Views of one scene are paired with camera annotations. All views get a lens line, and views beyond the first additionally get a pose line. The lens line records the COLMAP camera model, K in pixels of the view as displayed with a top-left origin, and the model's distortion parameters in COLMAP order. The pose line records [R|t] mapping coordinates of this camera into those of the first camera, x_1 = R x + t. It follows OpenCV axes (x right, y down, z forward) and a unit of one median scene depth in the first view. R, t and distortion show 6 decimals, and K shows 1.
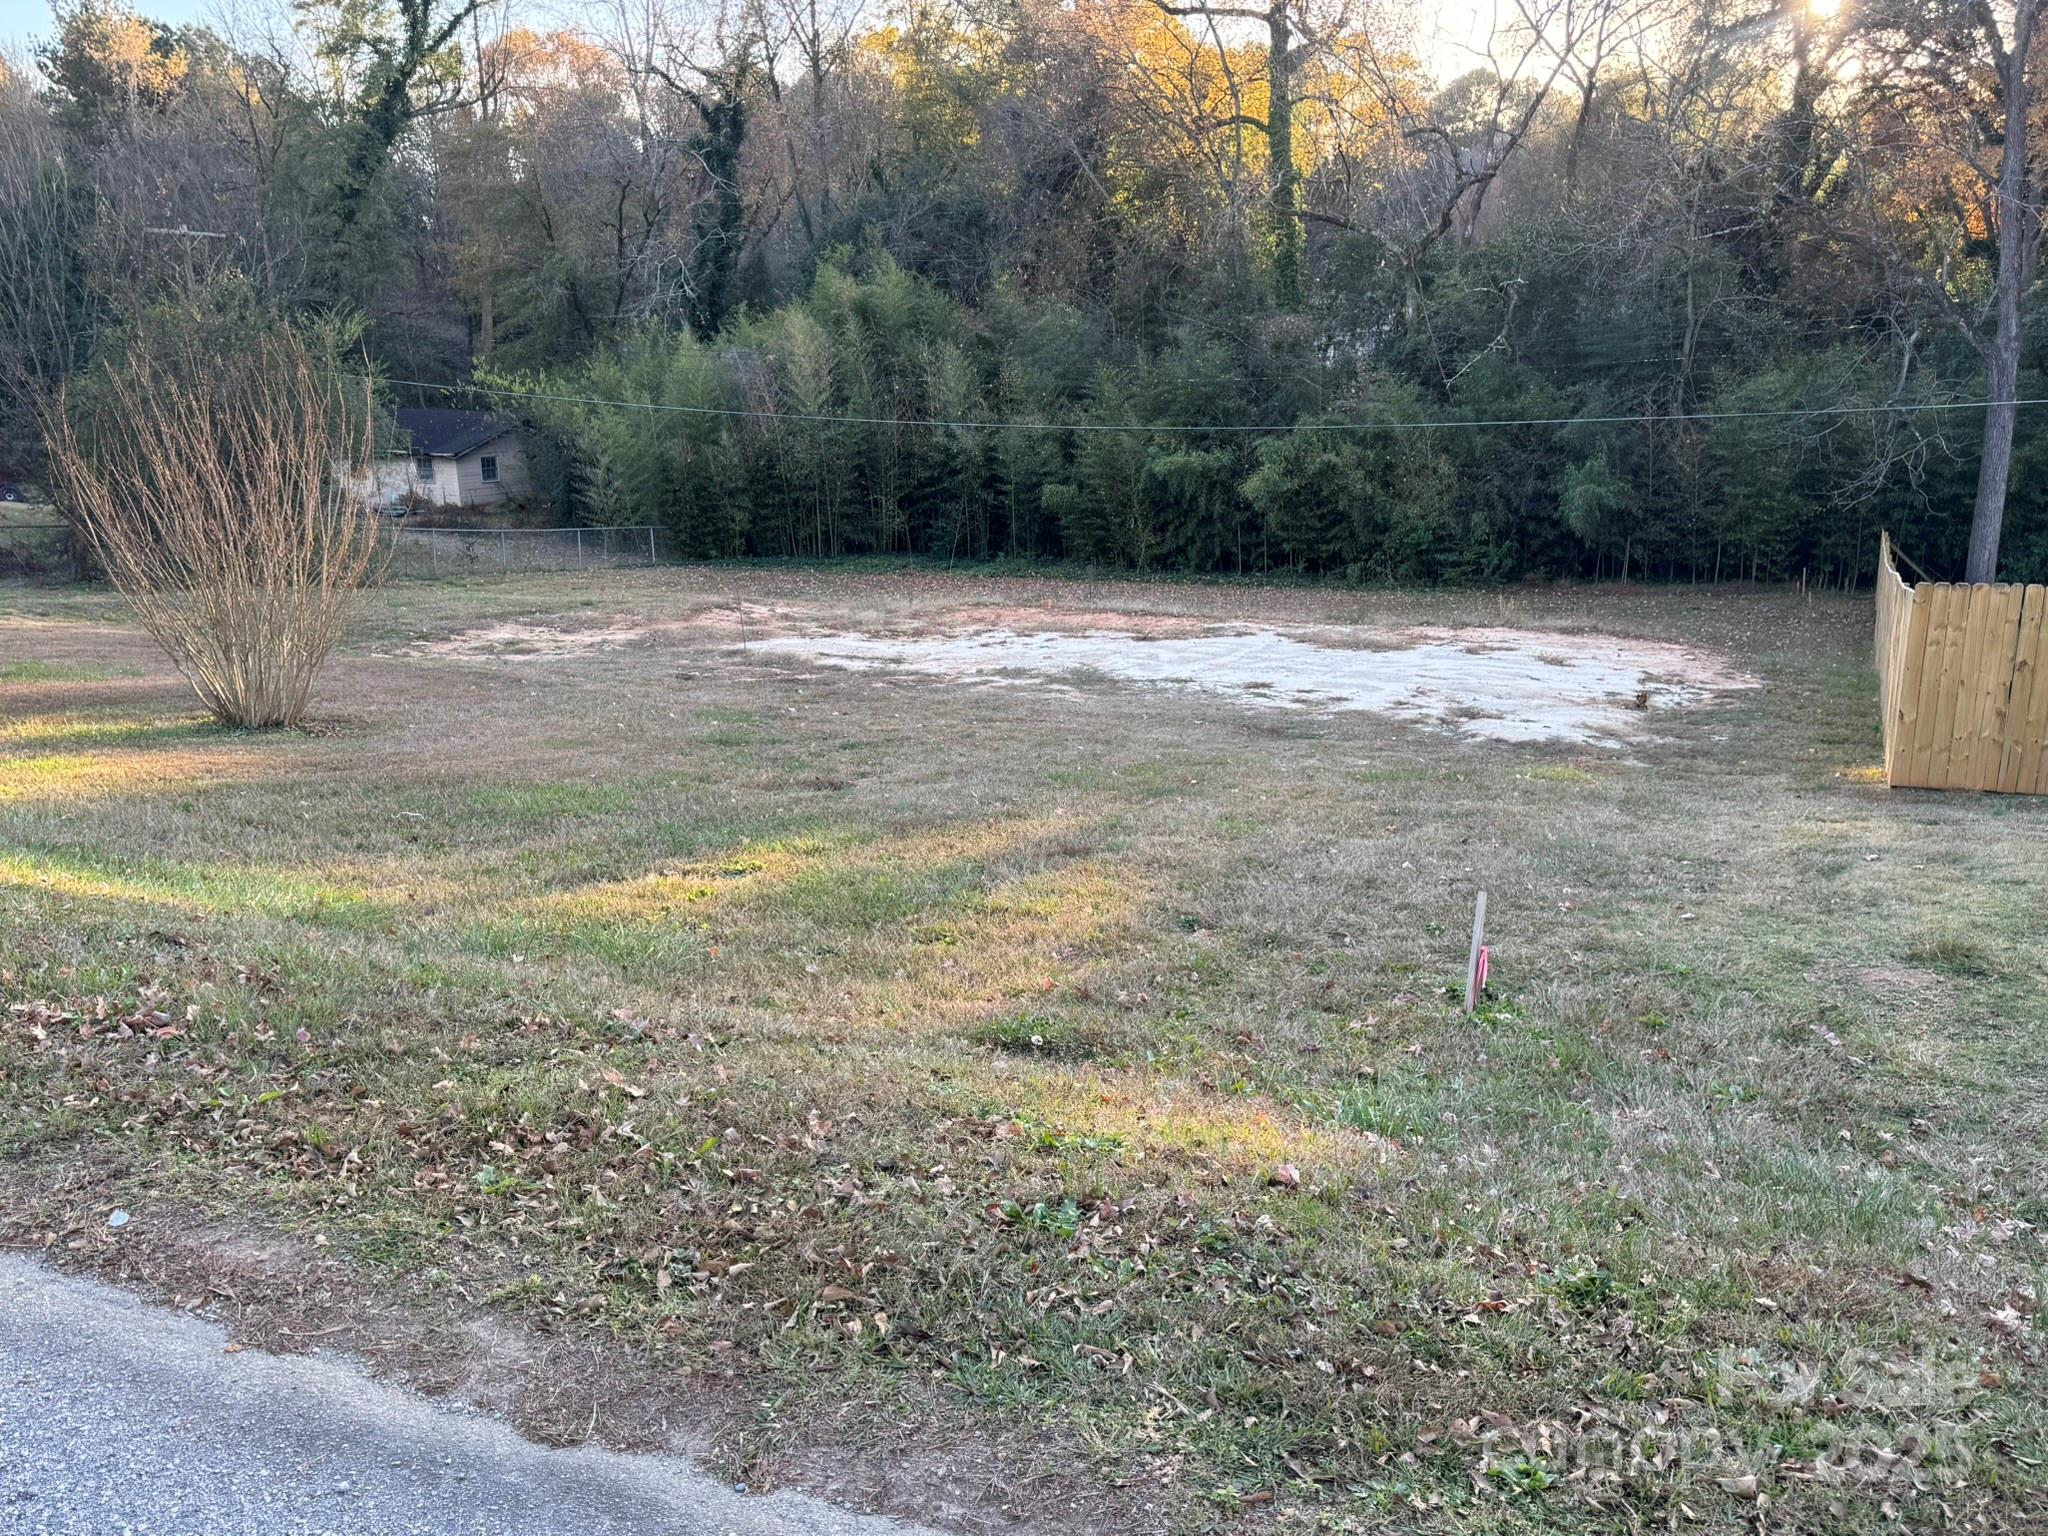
lens RADIAL K [[1675.9, 0, 1041.8], [0, 1675.9, 780.9], [0, 0, 1]] dist [0.098597, -0.131078]
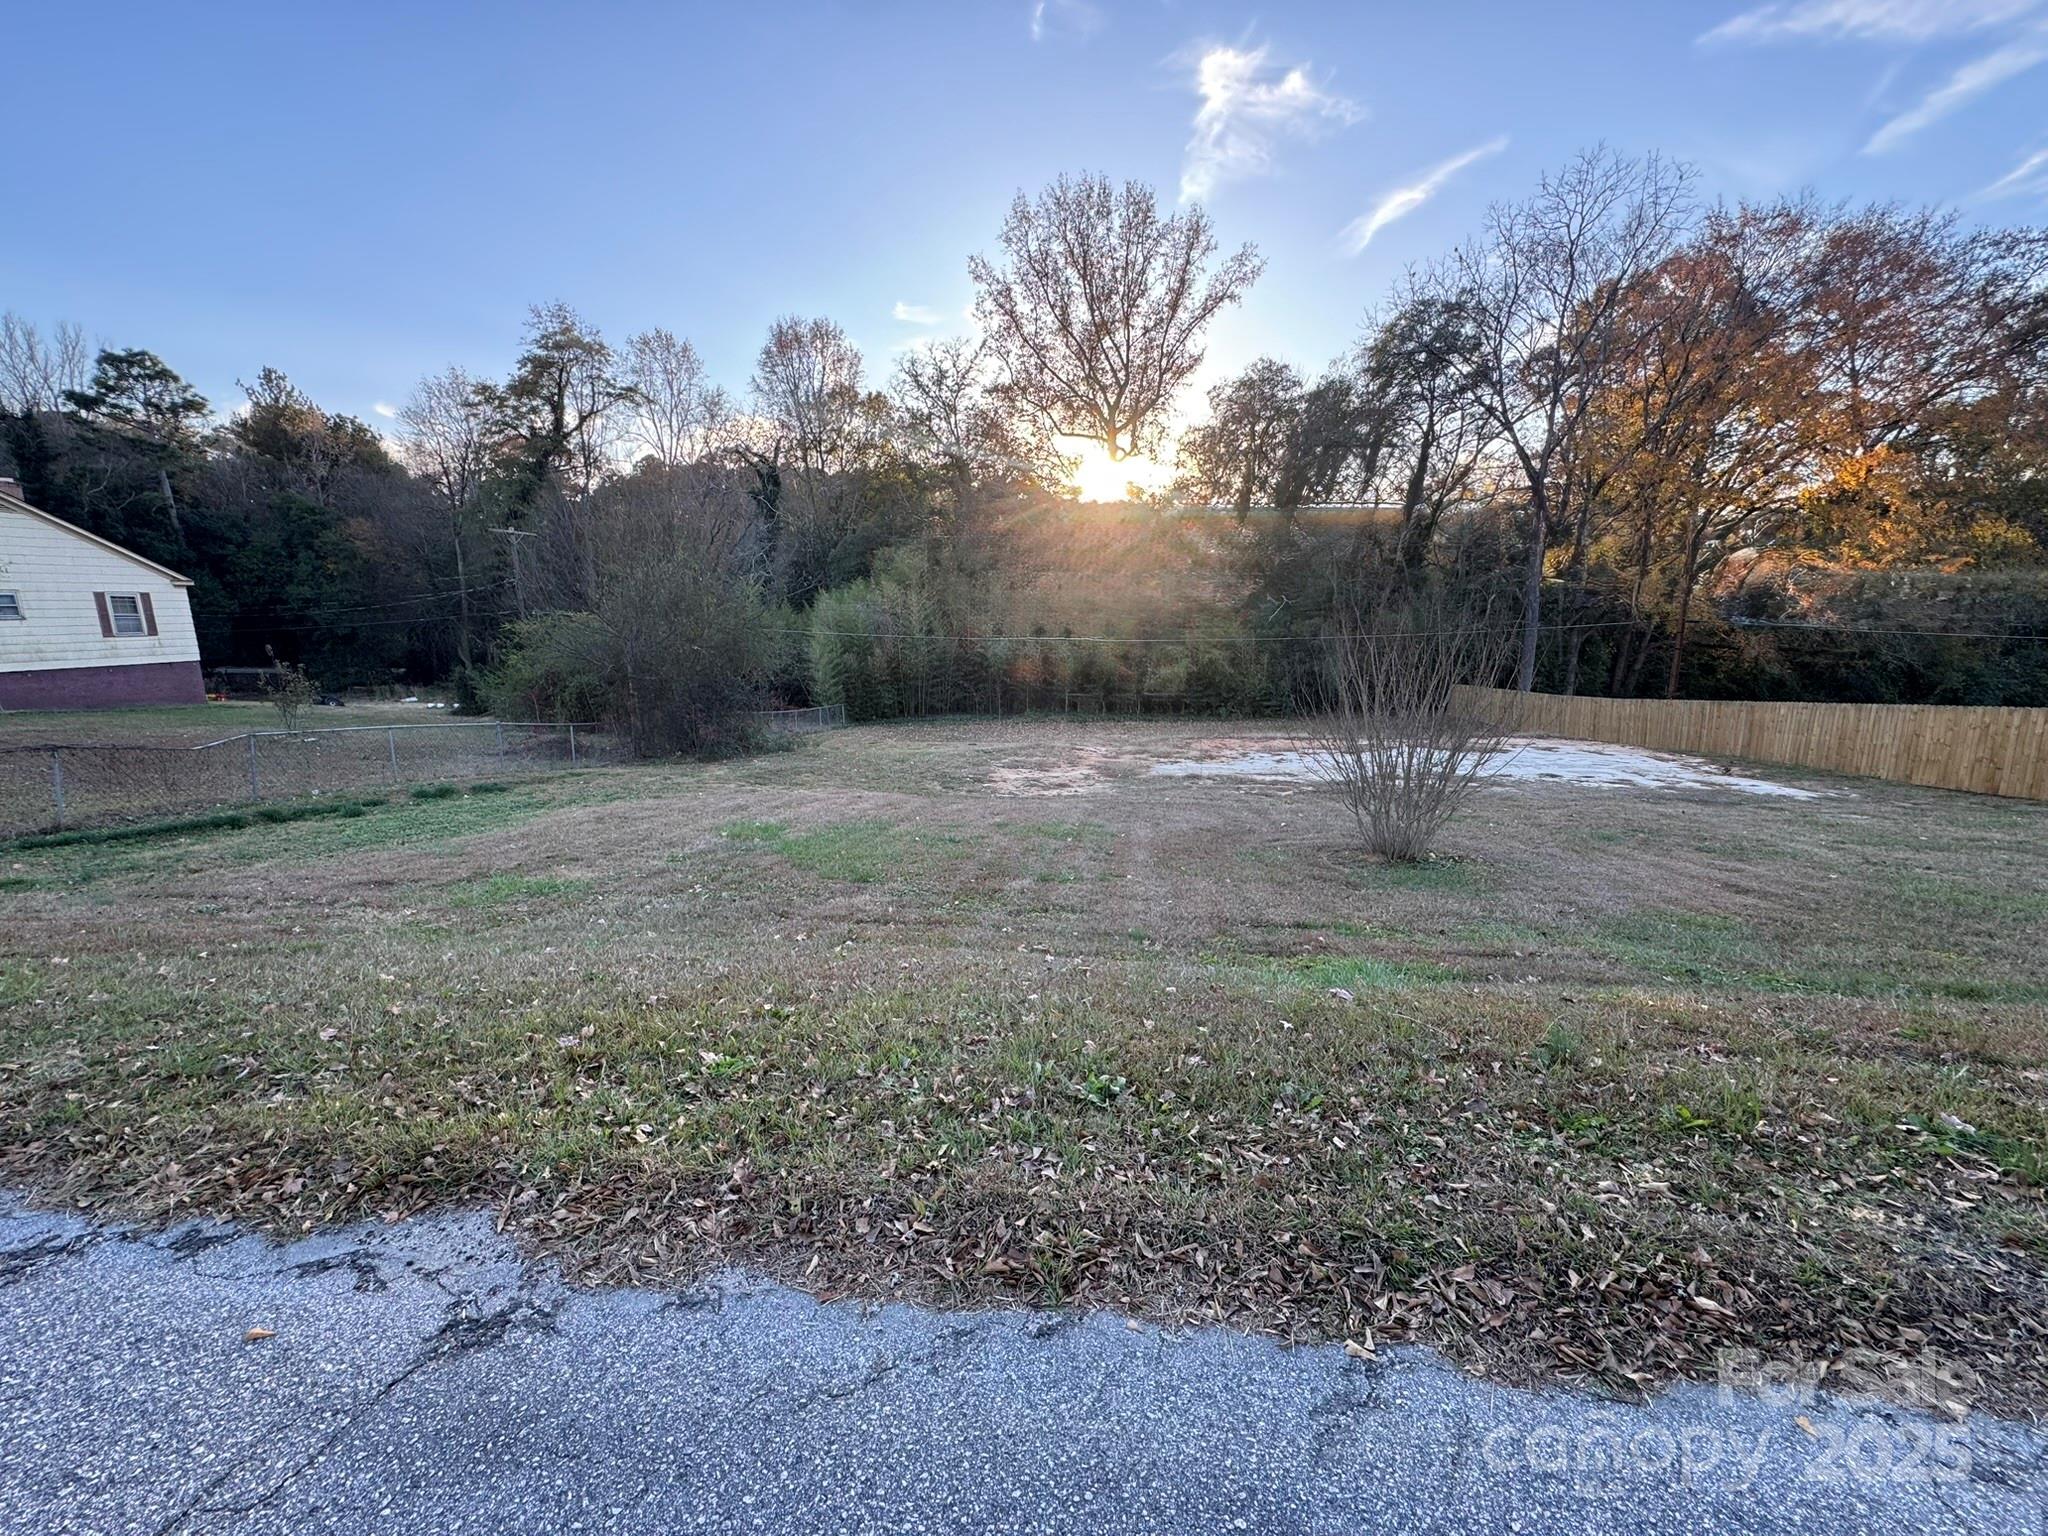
lens RADIAL K [[816.0, 0, 1020.6], [0, 816.0, 767.0], [0, 0, 1]] dist [-0.004287, 0.000571]
pose [[0.946905, -0.063772, 0.315124, -0.510858], [0.081911, 0.995639, -0.044643, -0.055144], [-0.310903, 0.068084, 0.948000, 0.258402]]
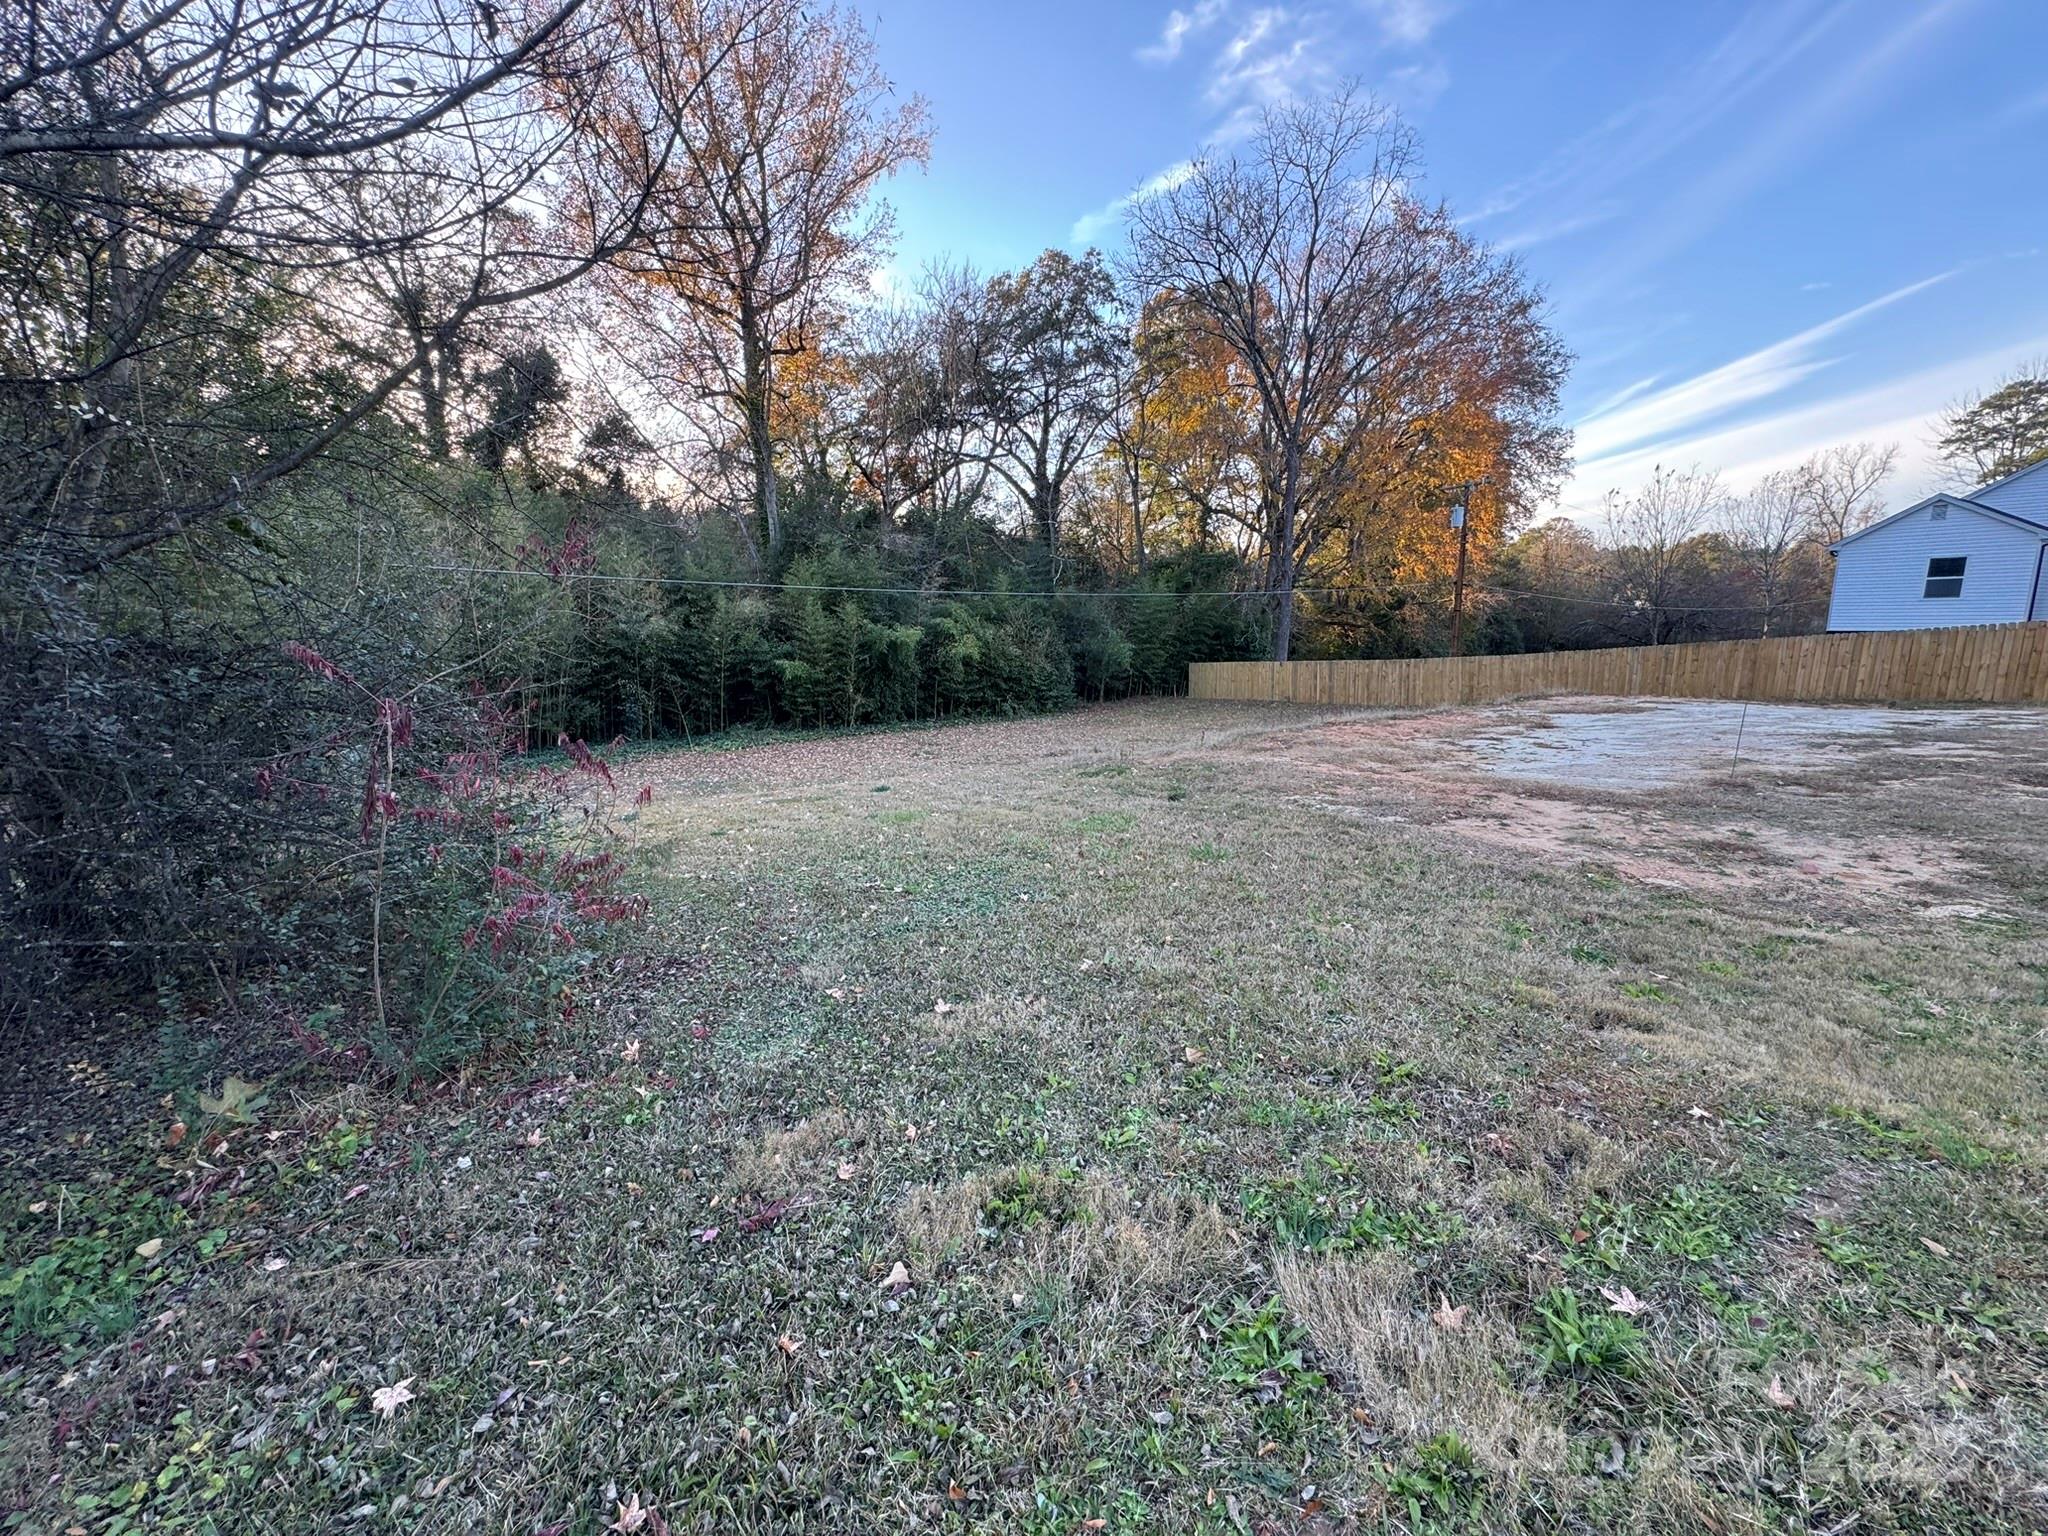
lens RADIAL K [[816.0, 0, 1021.3], [0, 816.0, 769.7], [0, 0, 1]] dist [-0.004287, 0.000571]
pose [[0.536435, -0.147889, 0.830883, -0.589090], [0.210357, 0.976883, 0.038065, -0.145086], [-0.817305, 0.154363, 0.555144, 0.909700]]
